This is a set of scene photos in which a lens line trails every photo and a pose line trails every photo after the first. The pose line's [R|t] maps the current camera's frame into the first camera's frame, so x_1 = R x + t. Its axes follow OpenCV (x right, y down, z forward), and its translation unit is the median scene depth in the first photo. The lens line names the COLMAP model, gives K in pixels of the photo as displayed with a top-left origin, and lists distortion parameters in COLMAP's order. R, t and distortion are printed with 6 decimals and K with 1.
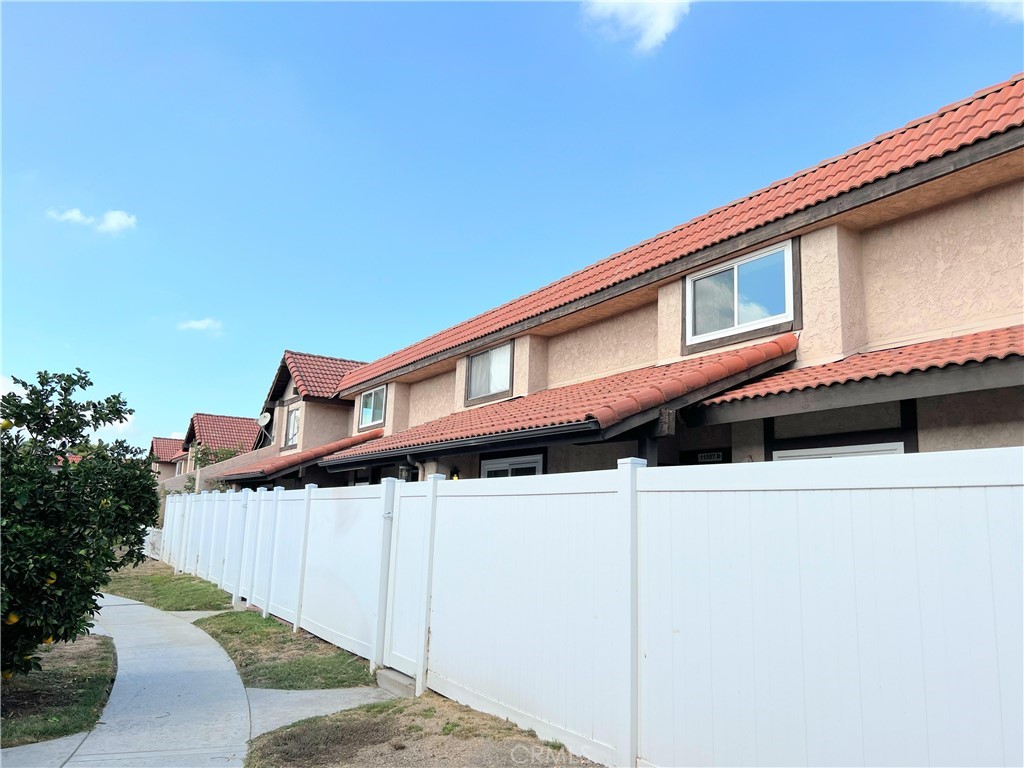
lens RADIAL K [[769.8, 0, 512.0], [0, 769.8, 384.0], [0, 0, 1]] dist [0.001501, -0.000357]
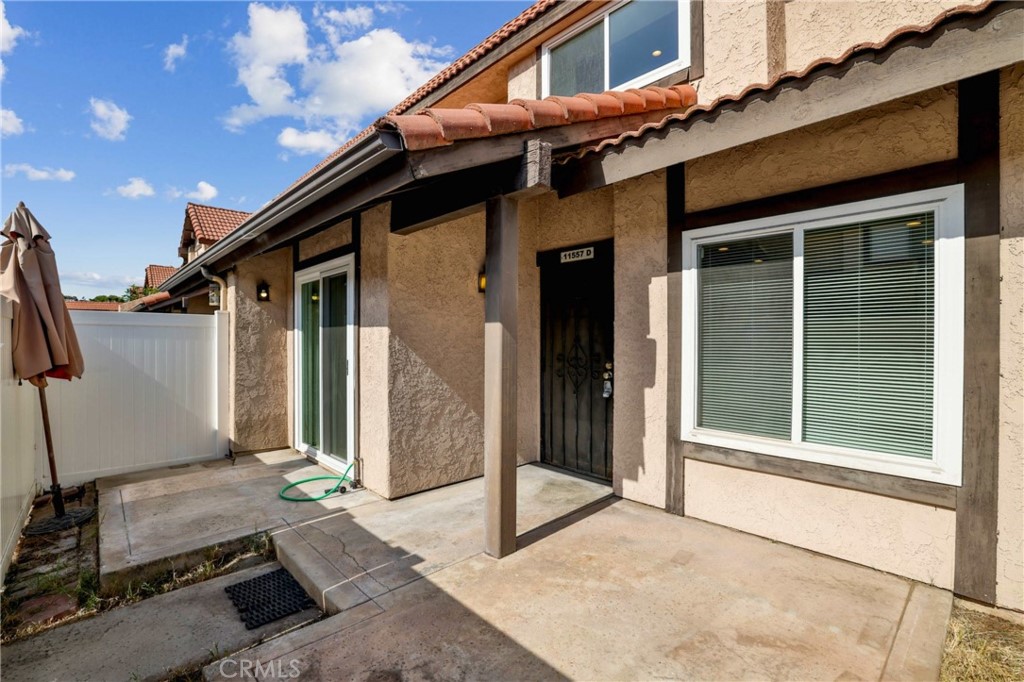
lens RADIAL K [[464.8, 0, 505.2], [0, 464.8, 338.6], [0, 0, 1]] dist [-0.047123, 0.016609]
pose [[0.979525, -0.038373, 0.197631, 0.090674], [0.001593, 0.983114, 0.182987, 0.093998], [-0.201316, -0.178925, 0.963046, 0.553603]]
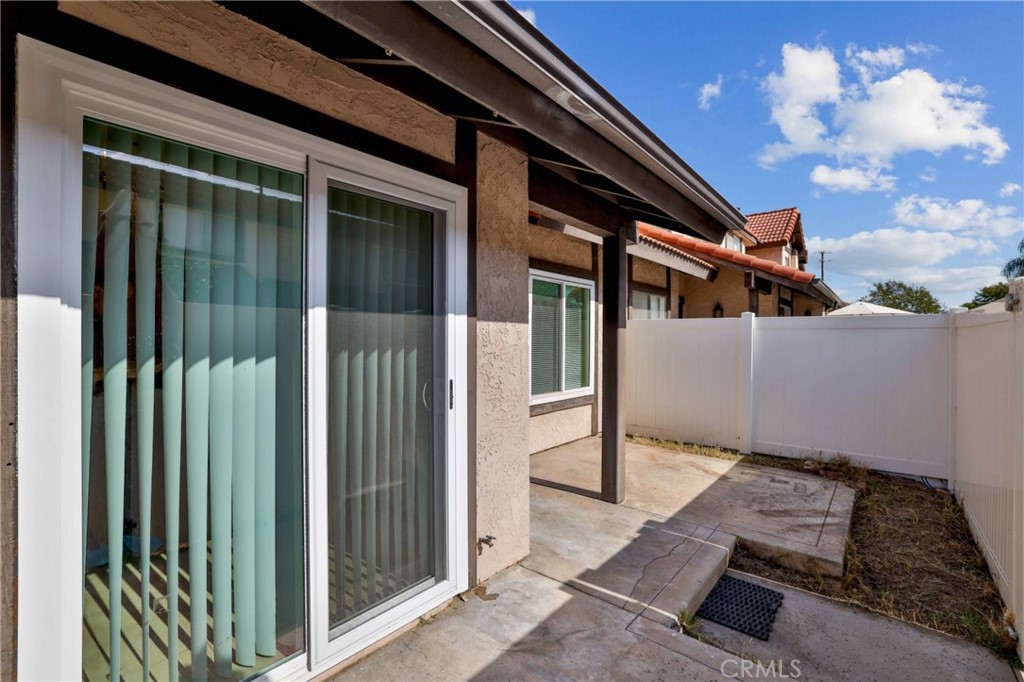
lens RADIAL K [[464.8, 0, 505.2], [0, 464.8, 338.6], [0, 0, 1]] dist [-0.047123, 0.016609]
pose [[-0.327095, -0.042162, 0.944050, -0.205838], [-0.184709, 0.982587, -0.020115, 0.174709], [-0.926764, -0.180954, -0.329187, 1.071339]]
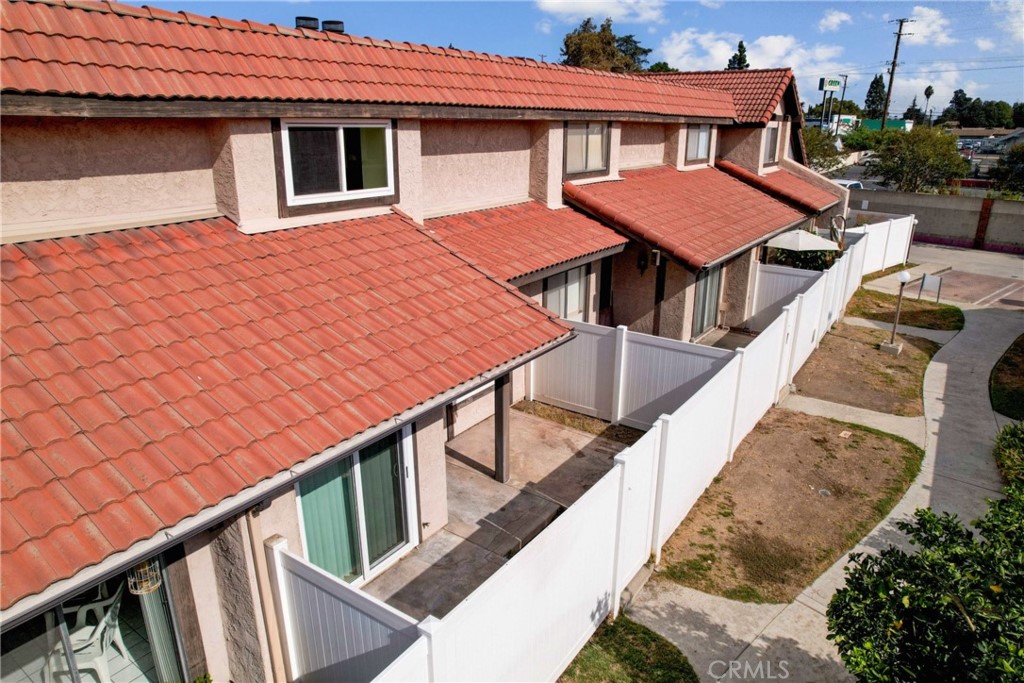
lens RADIAL K [[635.4, 0, 512.0], [0, 635.4, 341.5], [0, 0, 1]] dist [-0.026145, 0.000434]
pose [[-0.404590, -0.323666, 0.855305, -0.608751], [-0.178009, 0.945257, 0.273501, -0.166618], [-0.897006, -0.041596, -0.440057, 1.236297]]
